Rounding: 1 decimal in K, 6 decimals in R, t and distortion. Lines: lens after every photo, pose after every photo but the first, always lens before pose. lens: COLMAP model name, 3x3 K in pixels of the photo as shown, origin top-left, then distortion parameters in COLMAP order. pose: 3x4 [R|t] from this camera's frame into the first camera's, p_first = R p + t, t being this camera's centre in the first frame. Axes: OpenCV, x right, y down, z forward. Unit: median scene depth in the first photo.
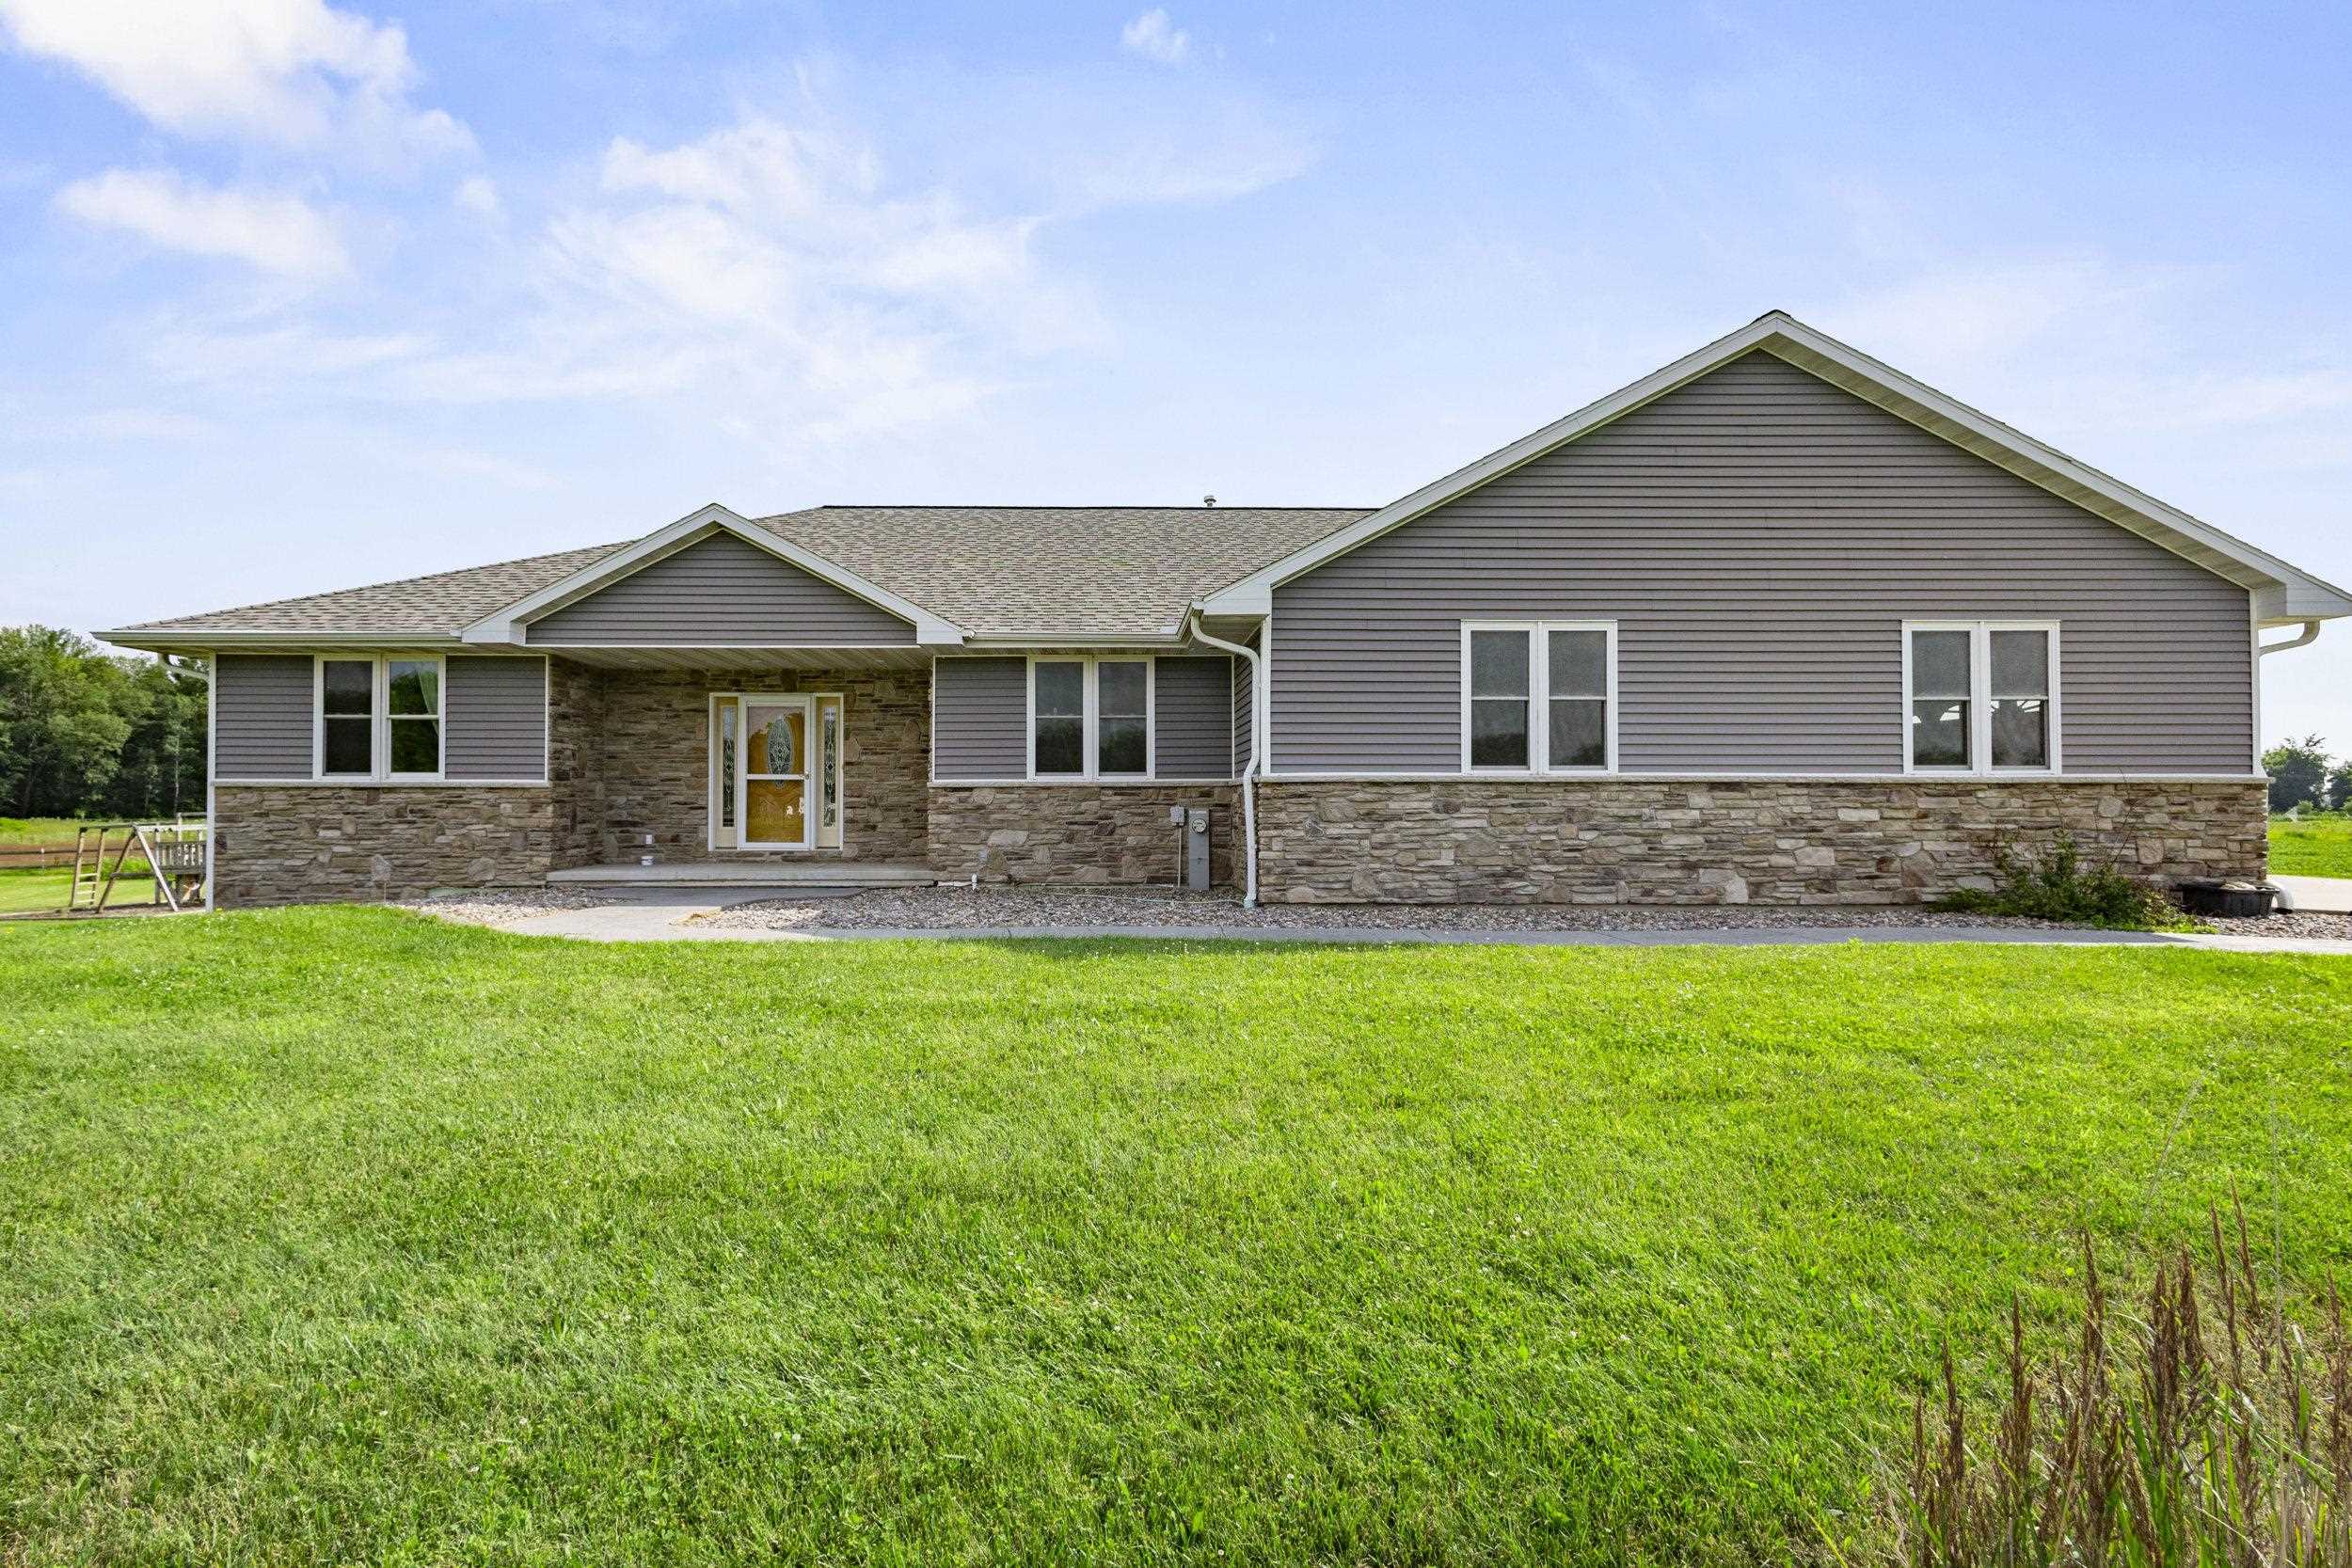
lens RADIAL K [[1079.3, 0, 1110.9], [0, 1079.3, 788.3], [0, 0, 1]] dist [0.001542, 0.000737]
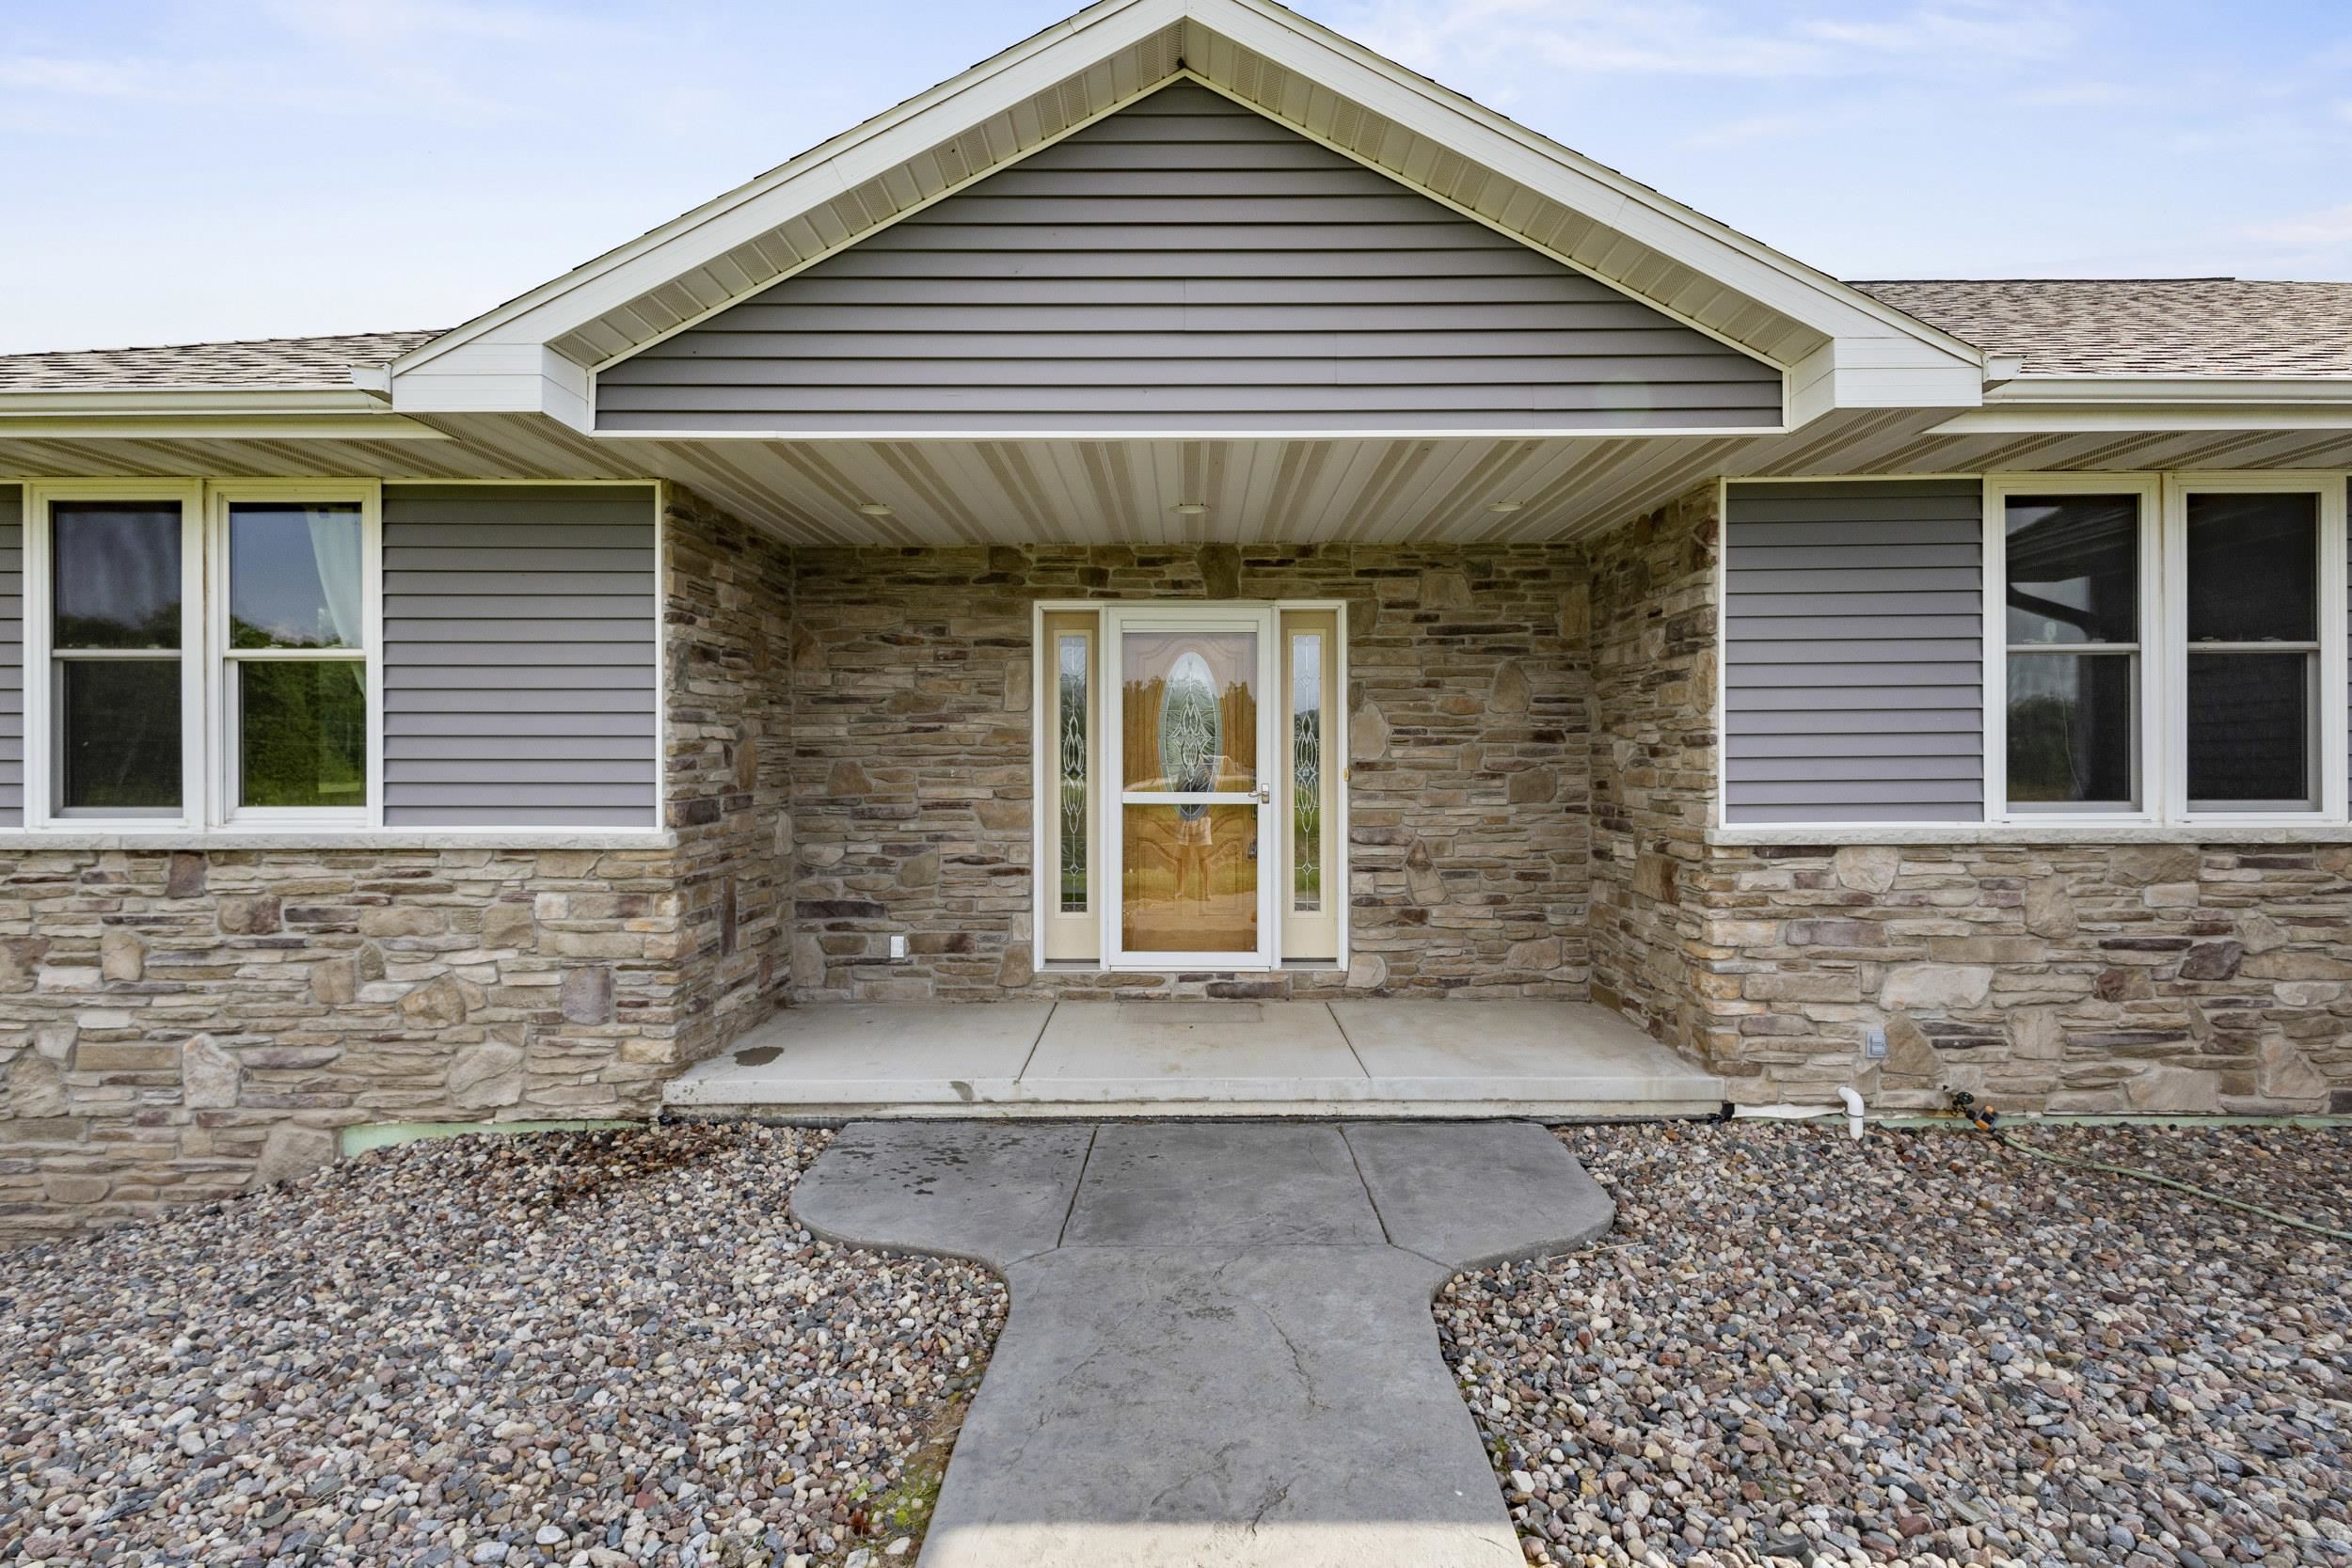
lens RADIAL K [[1087.0, 0, 1179.4], [0, 1087.0, 767.0], [0, 0, 1]] dist [0.012254, -0.001765]
pose [[0.999749, -0.002382, -0.022270, -0.337770], [0.002789, 0.999829, 0.018268, -0.033836], [0.022223, -0.018326, 0.999585, 0.633296]]
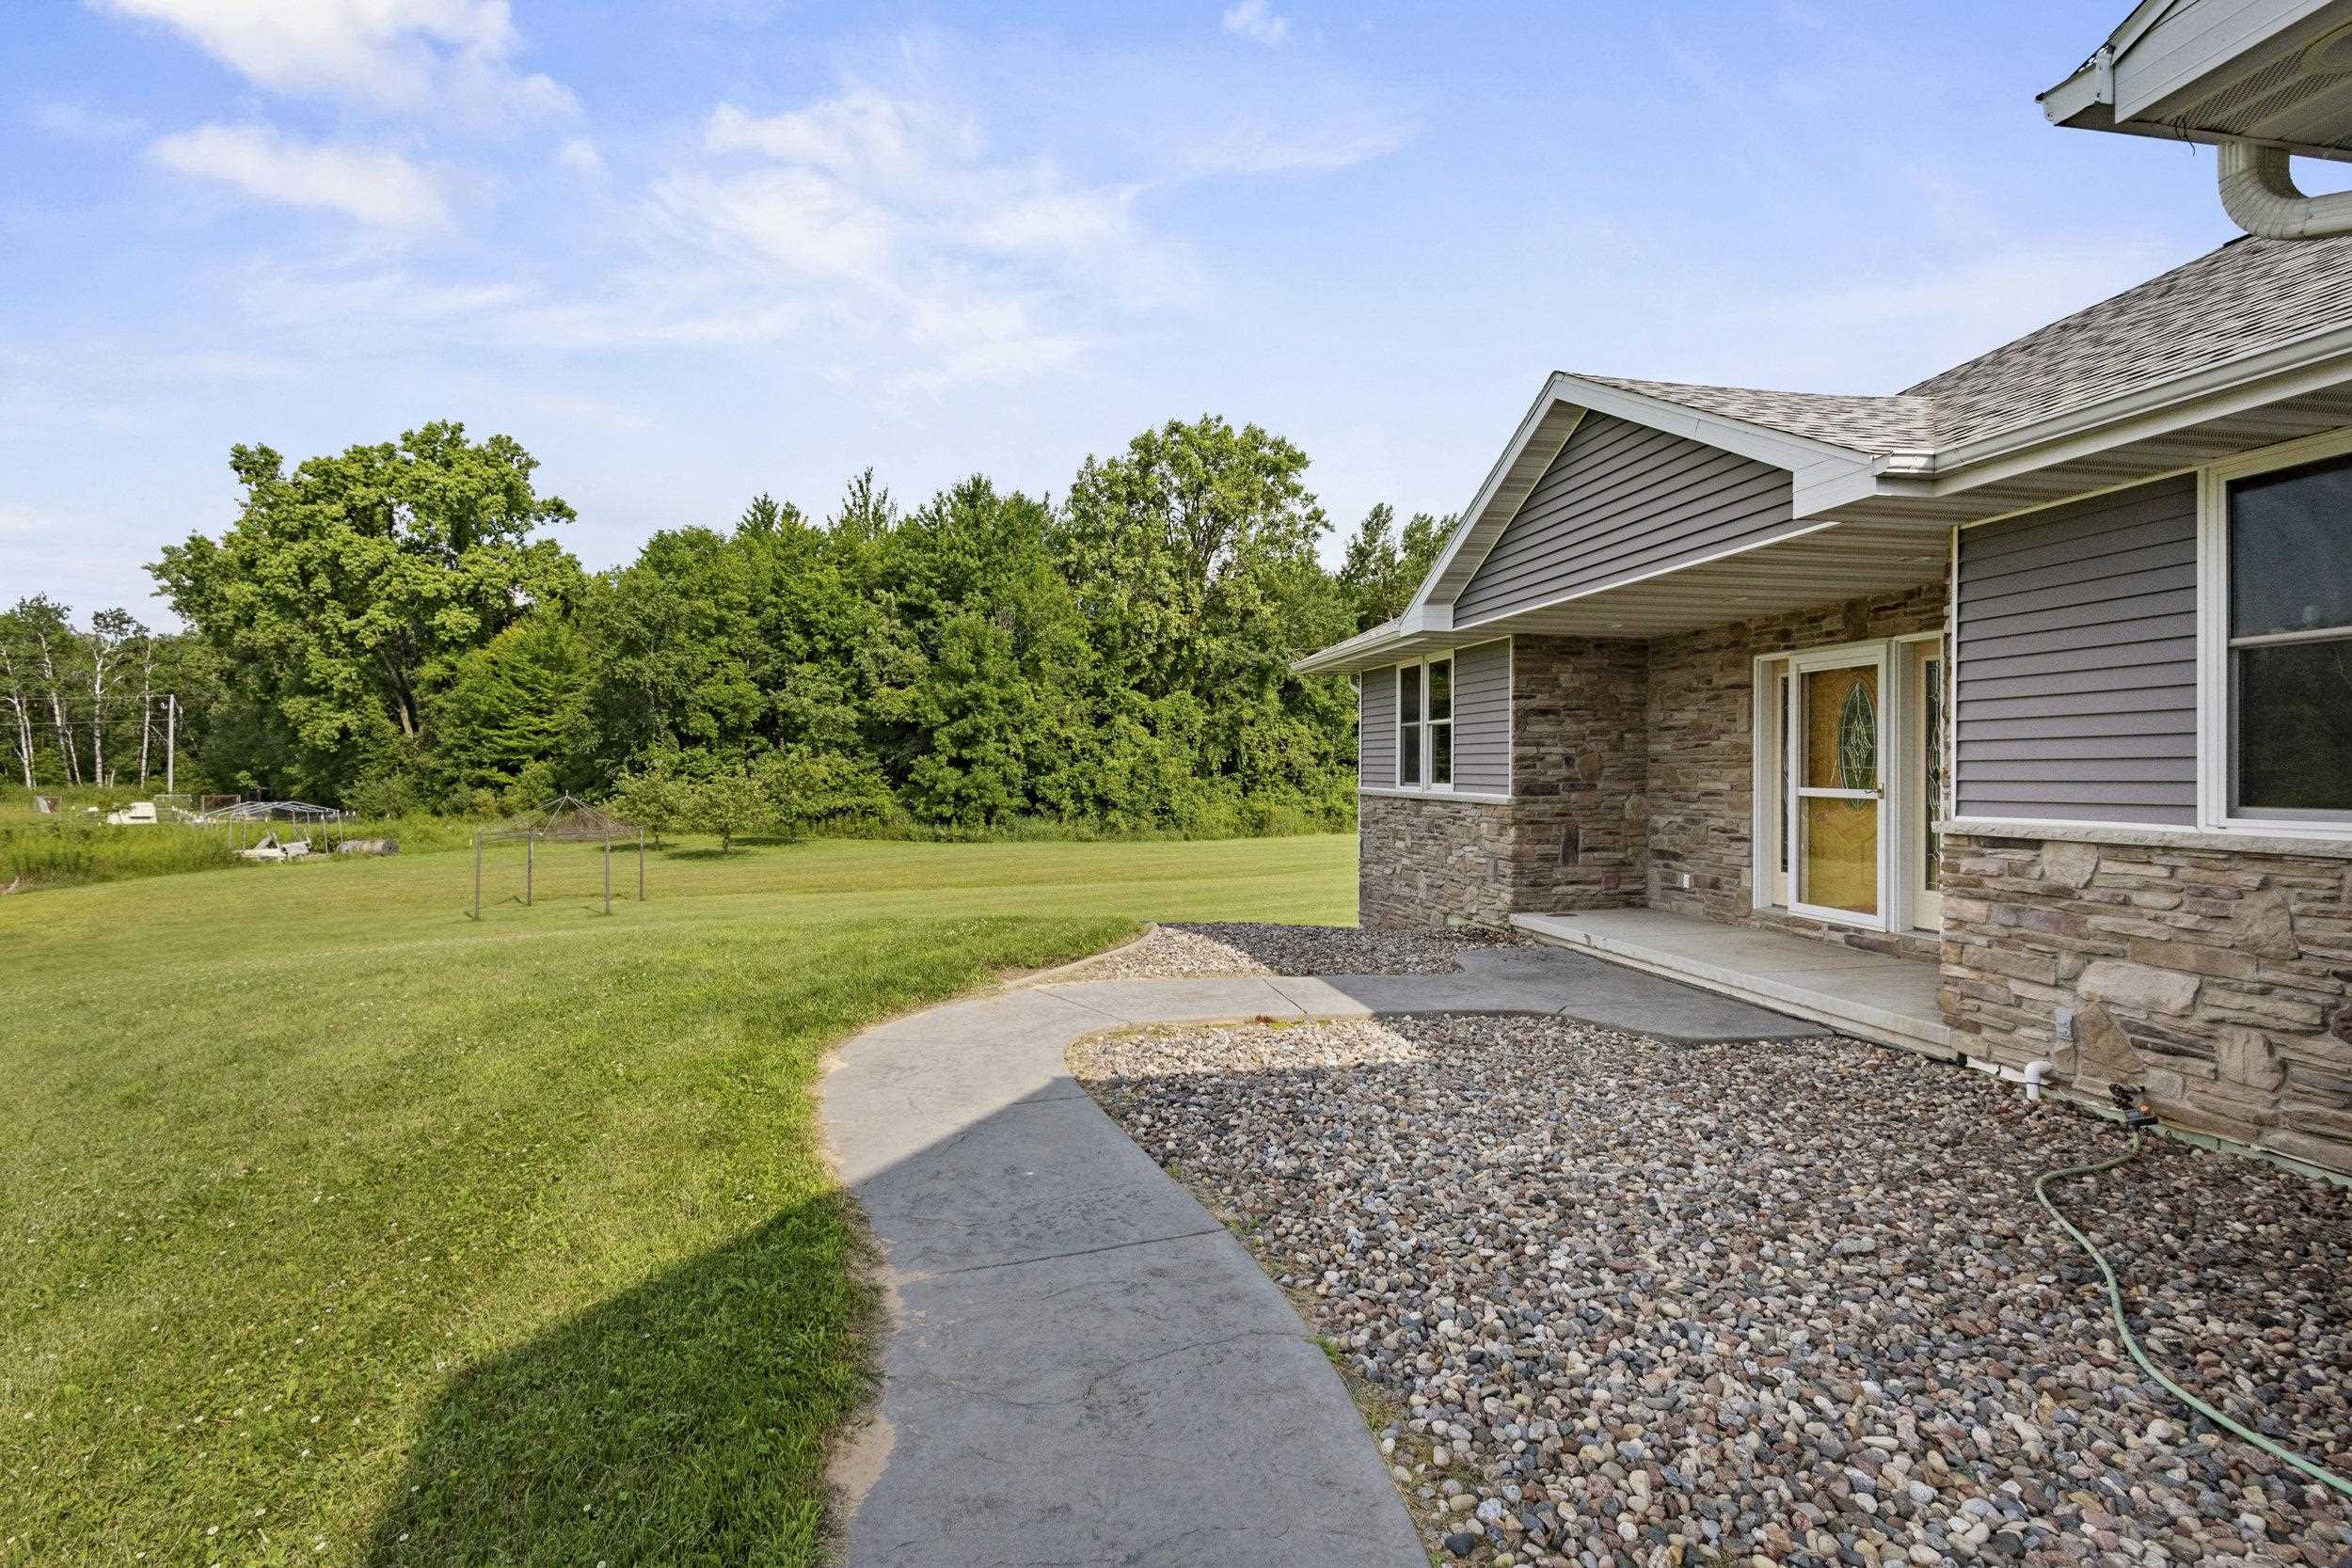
lens RADIAL K [[1087.0, 0, 1186.4], [0, 1087.0, 766.0], [0, 0, 1]] dist [0.012254, -0.001765]
pose [[0.185025, -0.002085, -0.982732, 0.207311], [0.007503, 0.999972, -0.000709, -0.029722], [0.982705, -0.007242, 0.185035, 0.619548]]
